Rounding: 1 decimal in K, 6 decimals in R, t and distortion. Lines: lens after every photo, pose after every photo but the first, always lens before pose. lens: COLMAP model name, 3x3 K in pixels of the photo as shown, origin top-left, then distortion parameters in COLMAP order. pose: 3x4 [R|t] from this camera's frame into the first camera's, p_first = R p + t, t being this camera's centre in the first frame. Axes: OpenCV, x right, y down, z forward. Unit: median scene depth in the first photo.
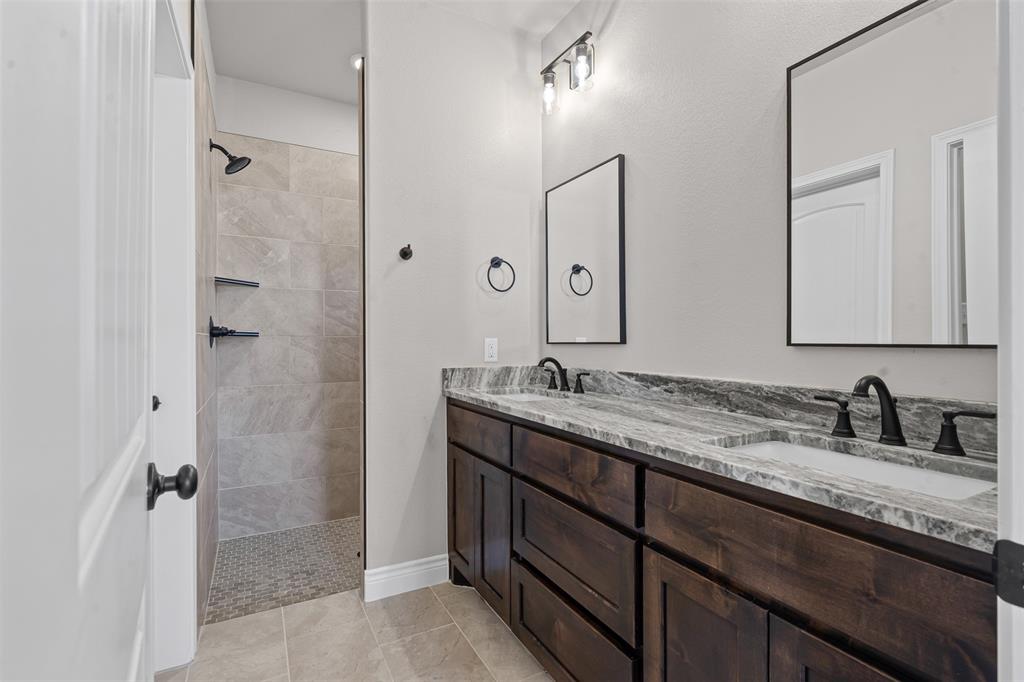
lens RADIAL K [[469.0, 0, 510.2], [0, 469.0, 332.5], [0, 0, 1]] dist [-0.001857, 0.000224]
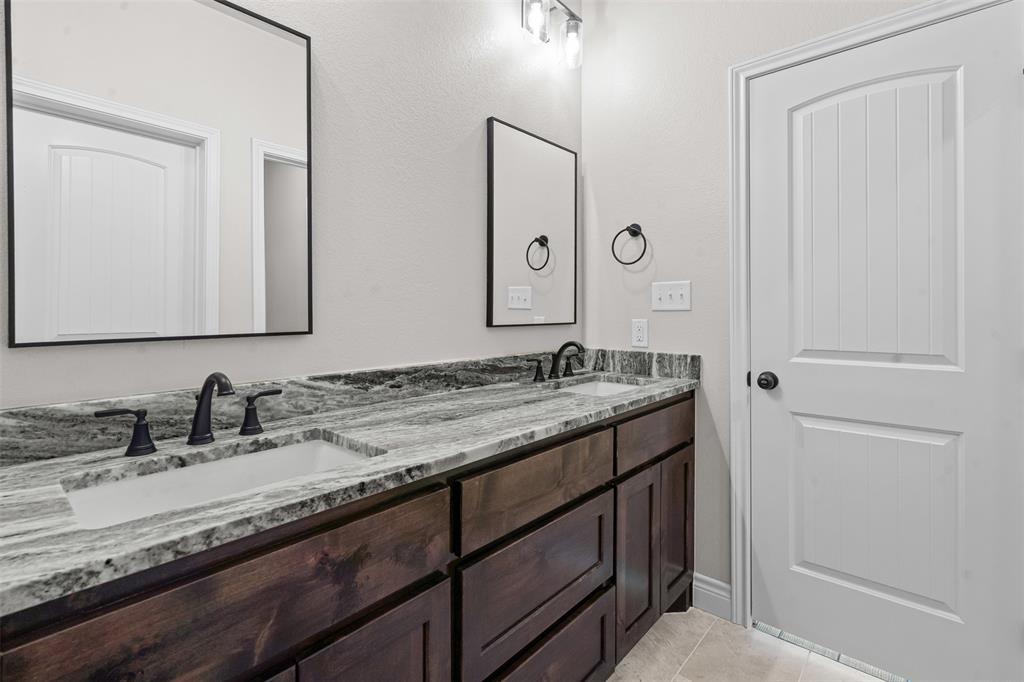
lens RADIAL K [[482.3, 0, 515.3], [0, 482.3, 303.3], [0, 0, 1]] dist [0.001776, 0.000651]
pose [[-0.350825, 0.010676, 0.936380, -0.612510], [-0.017832, 0.999678, -0.018079, -0.013714], [-0.936271, -0.023039, -0.350522, 1.228715]]
